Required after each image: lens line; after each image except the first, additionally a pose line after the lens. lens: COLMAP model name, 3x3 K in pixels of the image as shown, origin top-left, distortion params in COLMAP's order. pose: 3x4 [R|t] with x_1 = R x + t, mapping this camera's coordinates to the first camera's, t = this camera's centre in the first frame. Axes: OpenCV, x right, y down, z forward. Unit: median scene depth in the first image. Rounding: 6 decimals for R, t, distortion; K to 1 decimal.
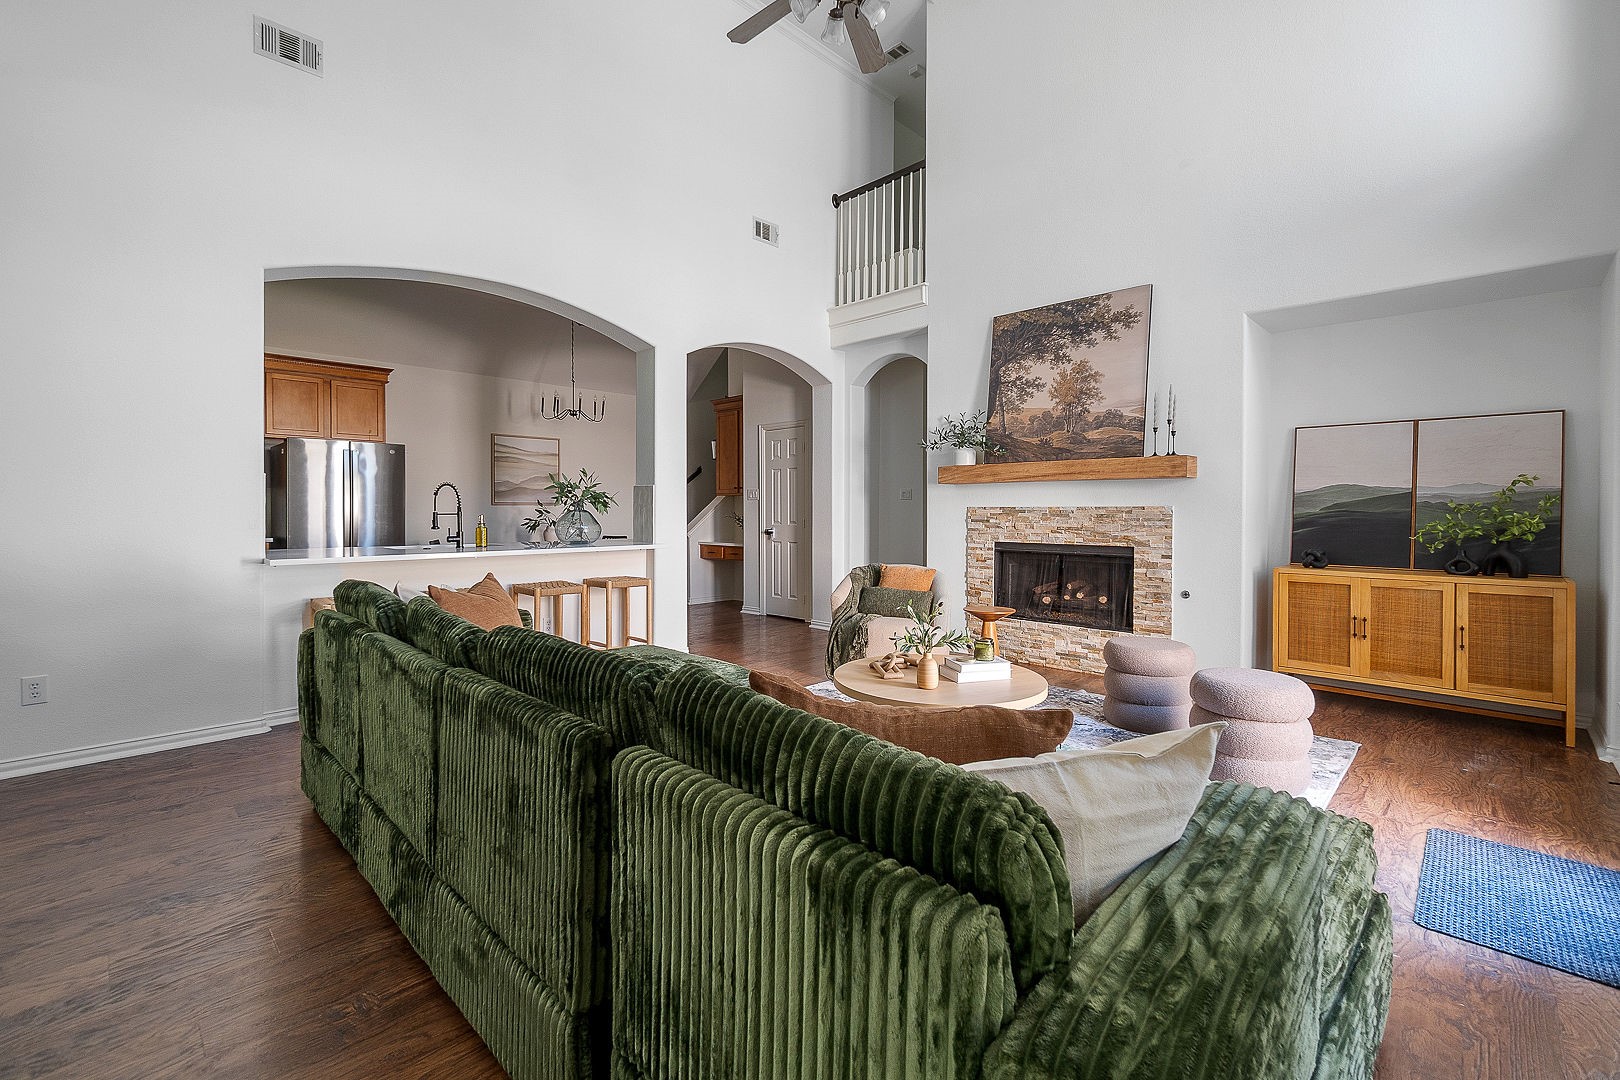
lens RADIAL K [[704.5, 0, 810.1], [0, 704.5, 524.7], [0, 0, 1]] dist [-0.004488, -0.000588]
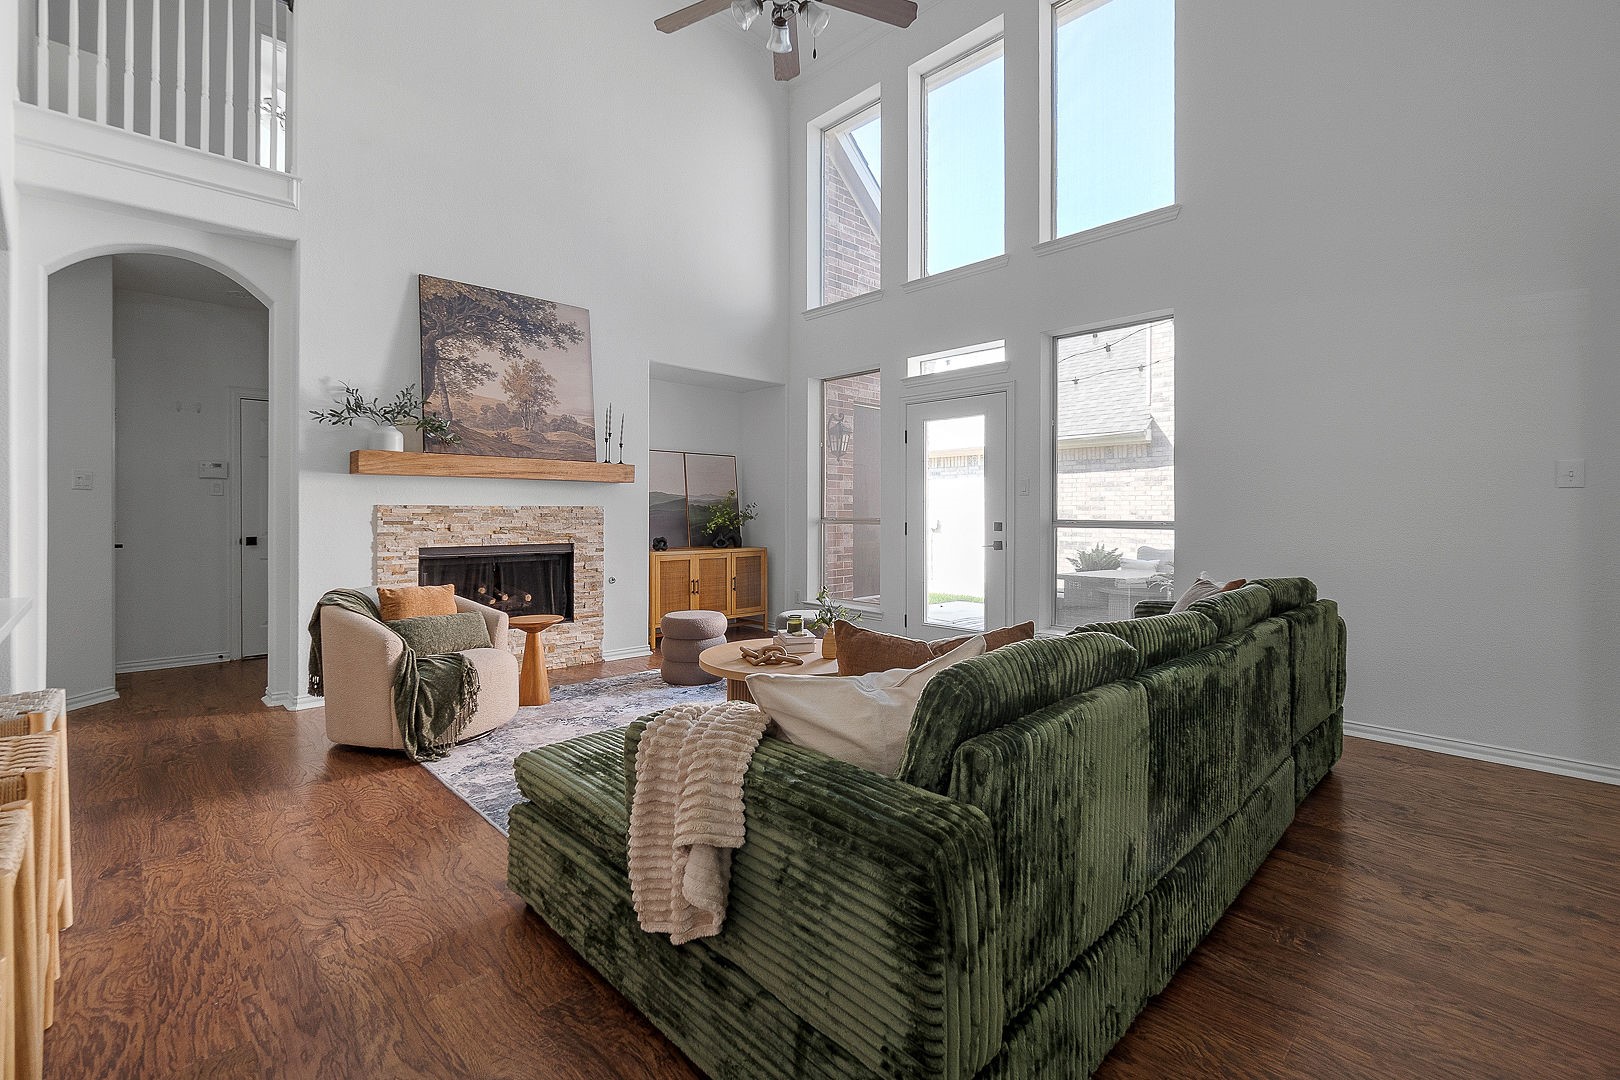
lens RADIAL K [[704.5, 0, 816.2], [0, 704.5, 510.3], [0, 0, 1]] dist [-0.004488, -0.000588]
pose [[0.025731, -0.000290, 0.999669, -0.590511], [0.018314, 0.999832, -0.000181, -0.011775], [-0.999501, 0.018312, 0.025732, 0.563781]]
